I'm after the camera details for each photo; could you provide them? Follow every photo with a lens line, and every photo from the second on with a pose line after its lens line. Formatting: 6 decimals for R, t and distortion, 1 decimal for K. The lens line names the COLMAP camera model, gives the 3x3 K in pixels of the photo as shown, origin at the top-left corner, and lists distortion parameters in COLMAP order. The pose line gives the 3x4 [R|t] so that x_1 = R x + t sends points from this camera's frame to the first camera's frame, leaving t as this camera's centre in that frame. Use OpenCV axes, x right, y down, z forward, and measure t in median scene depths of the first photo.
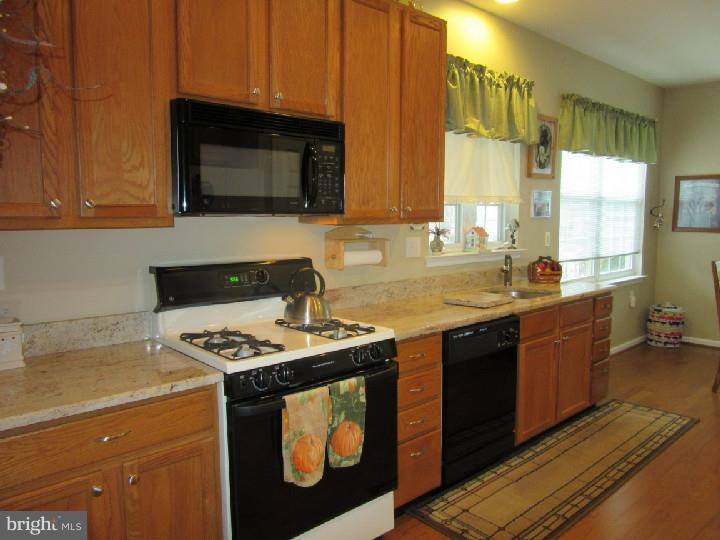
lens RADIAL K [[529.6, 0, 357.8], [0, 529.6, 267.7], [0, 0, 1]] dist [-0.038471, 0.003626]
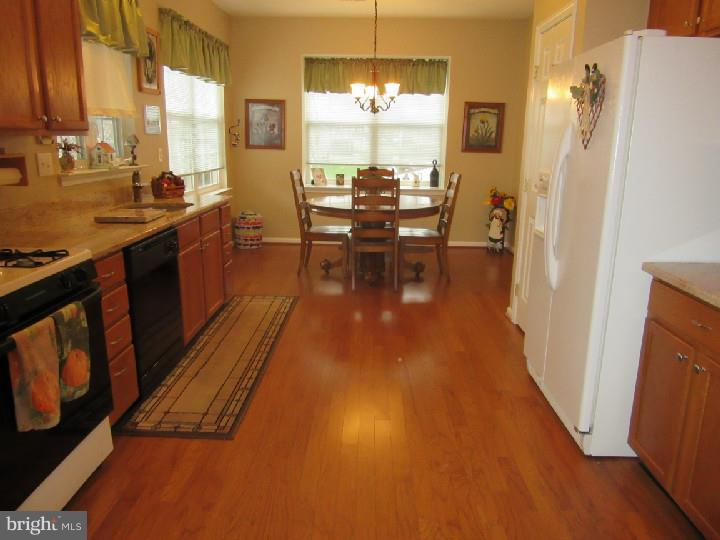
lens RADIAL K [[529.6, 0, 360.9], [0, 529.6, 271.5], [0, 0, 1]] dist [-0.038471, 0.003626]
pose [[0.677938, -0.164165, 0.716554, -0.181889], [0.053193, 0.983145, 0.174916, 0.011975], [-0.733192, -0.080467, 0.675244, 0.010466]]
